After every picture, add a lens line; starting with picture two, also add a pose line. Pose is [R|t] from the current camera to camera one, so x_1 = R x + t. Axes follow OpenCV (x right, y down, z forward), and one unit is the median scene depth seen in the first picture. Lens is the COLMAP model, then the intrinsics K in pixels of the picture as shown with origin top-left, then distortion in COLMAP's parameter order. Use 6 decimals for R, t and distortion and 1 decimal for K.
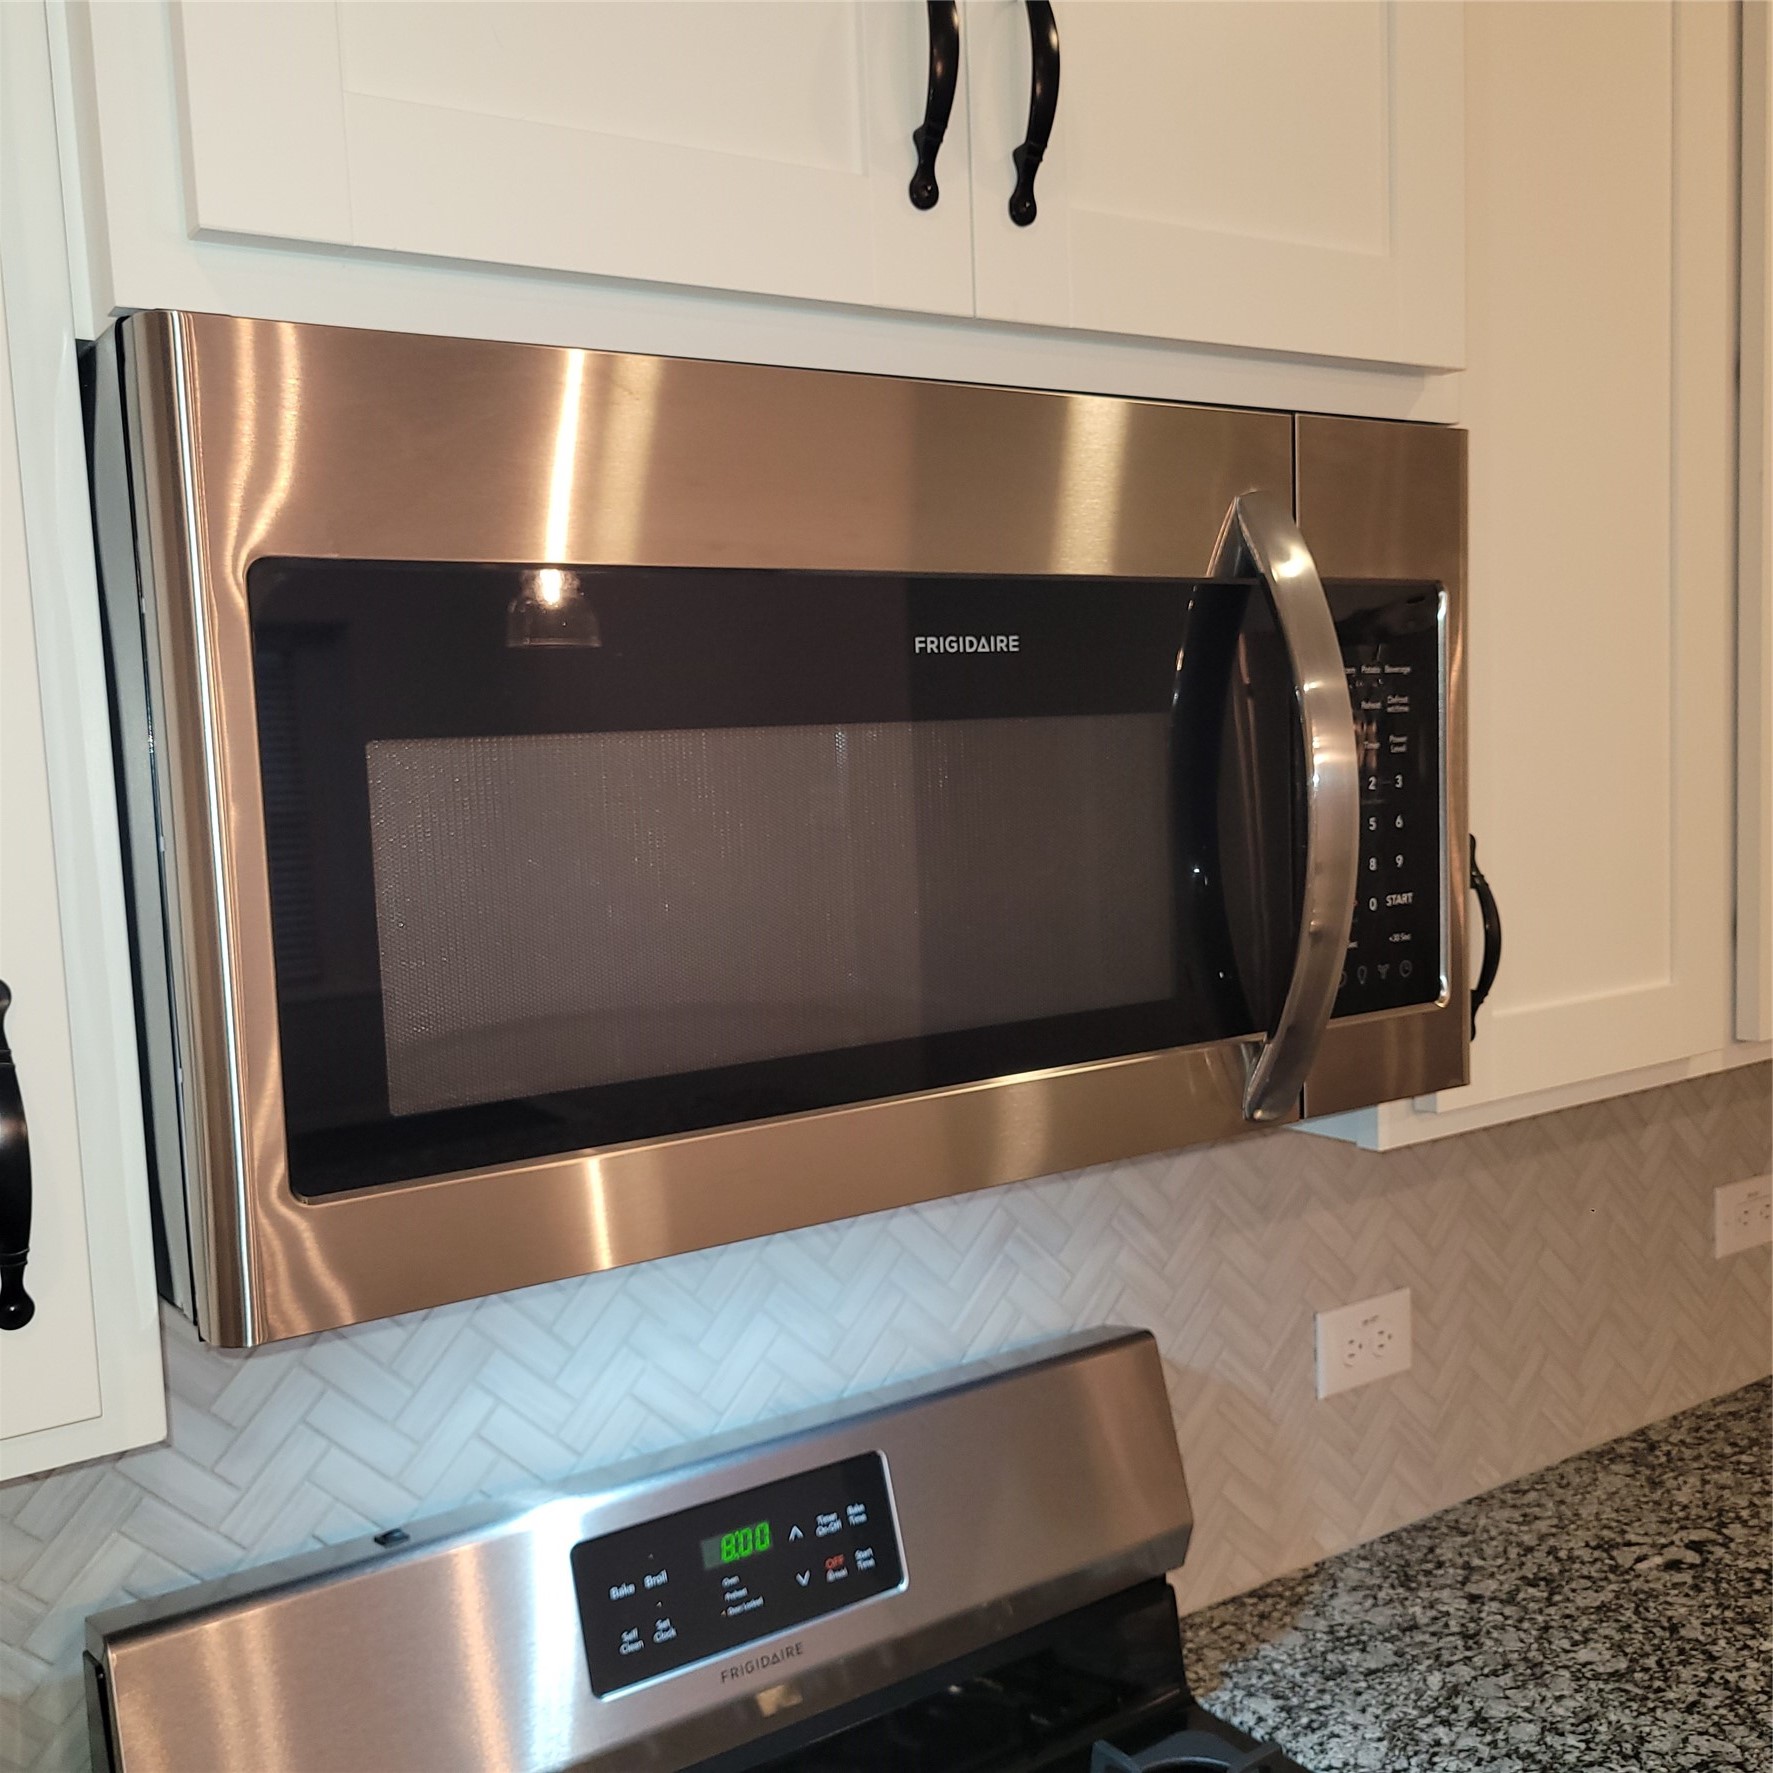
lens RADIAL K [[1754.5, 0, 910.8], [0, 1754.5, 894.3], [0, 0, 1]] dist [0.038389, -0.026770]
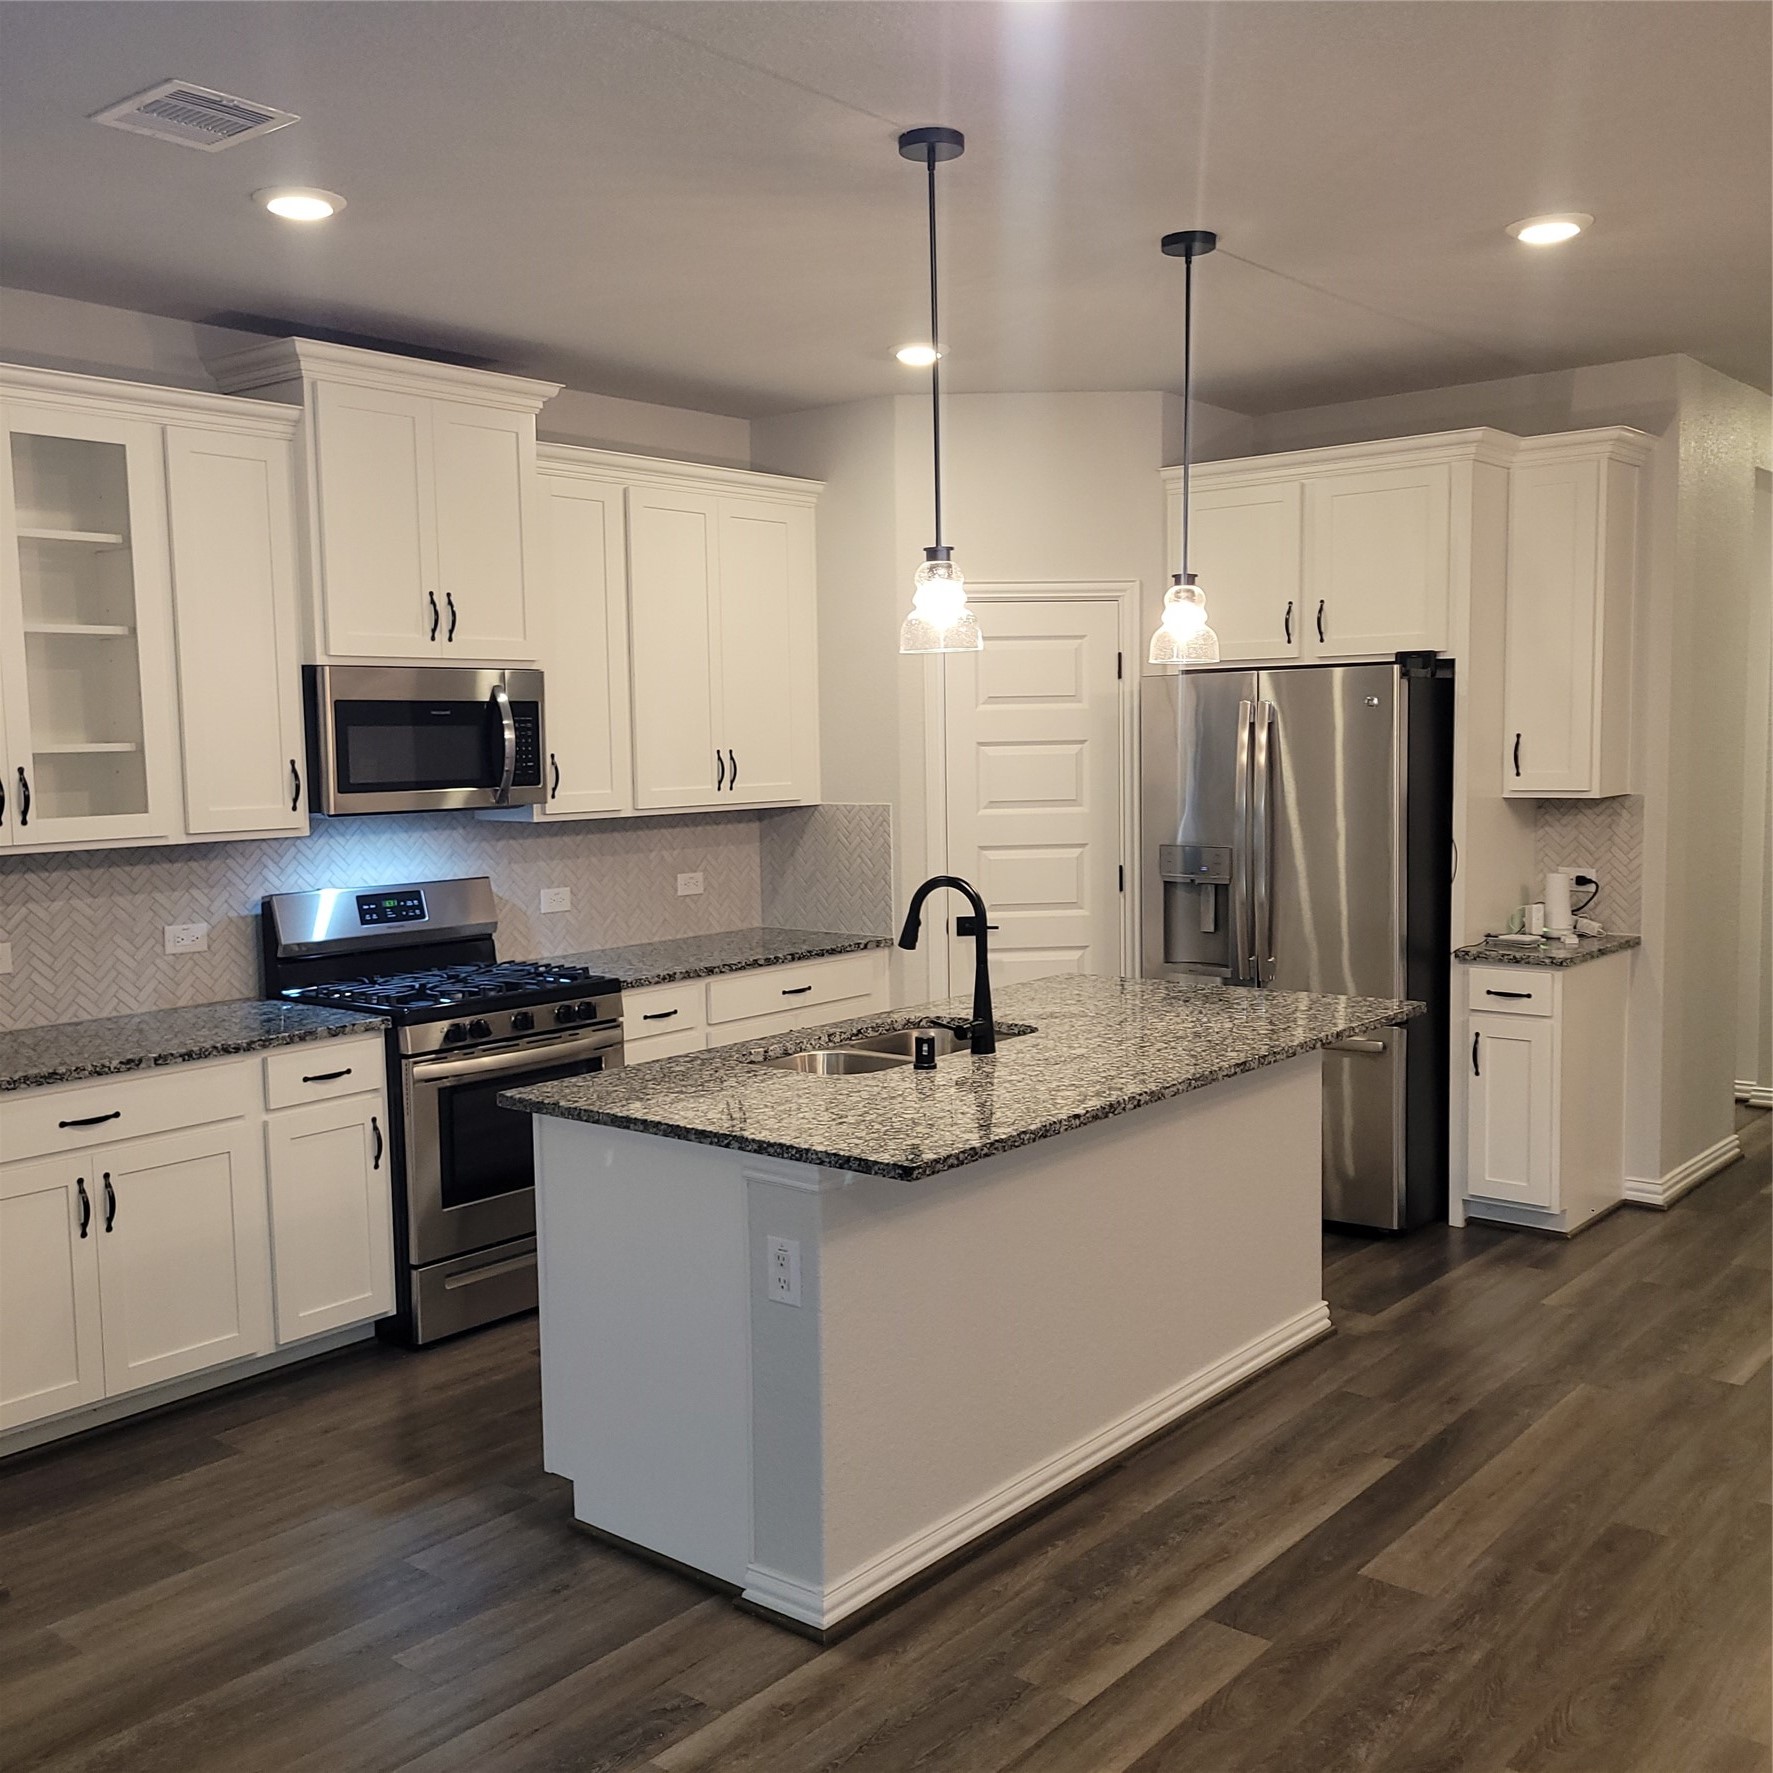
lens RADIAL K [[1754.5, 0, 910.8], [0, 1754.5, 894.3], [0, 0, 1]] dist [0.038389, -0.026770]
pose [[0.959893, 0.001649, 0.280363, -0.065847], [-0.000525, 0.999992, -0.004084, 0.298381], [-0.280367, 0.003773, 0.959885, -3.130441]]
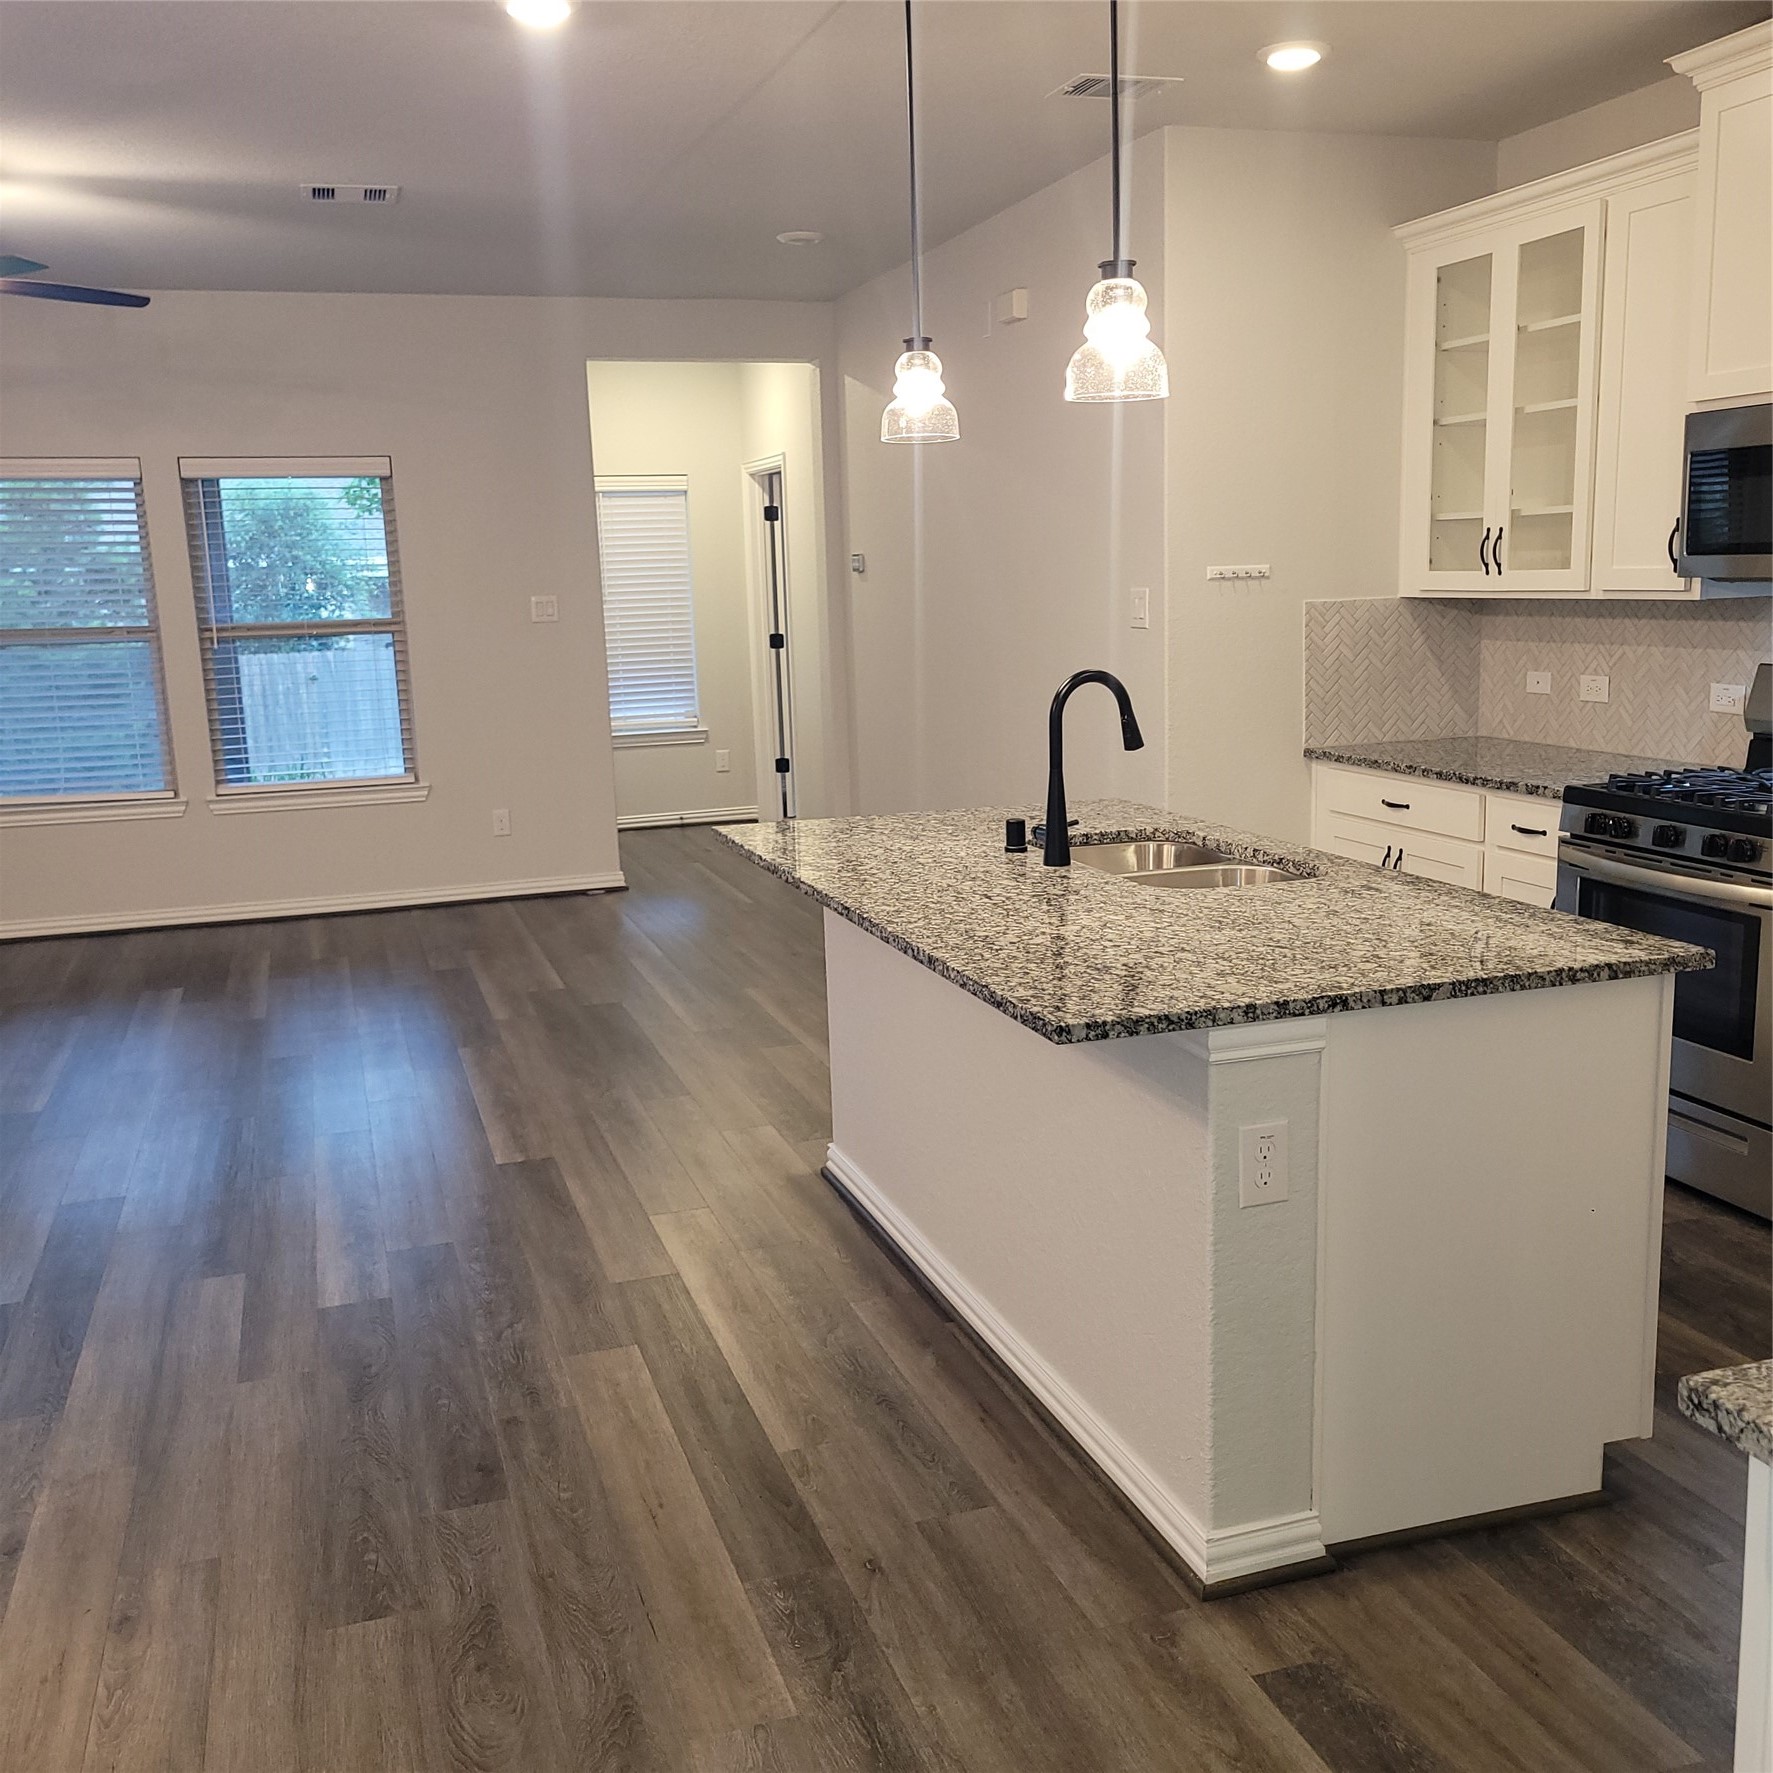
lens RADIAL K [[1736.8, 0, 872.9], [0, 1736.8, 885.6], [0, 0, 1]] dist [0.023233, 0.017504]
pose [[-0.273257, 0.225260, -0.935194, 3.333234], [-0.043046, 0.968358, 0.245826, -0.048834], [0.960978, 0.107430, -0.254913, -0.048230]]
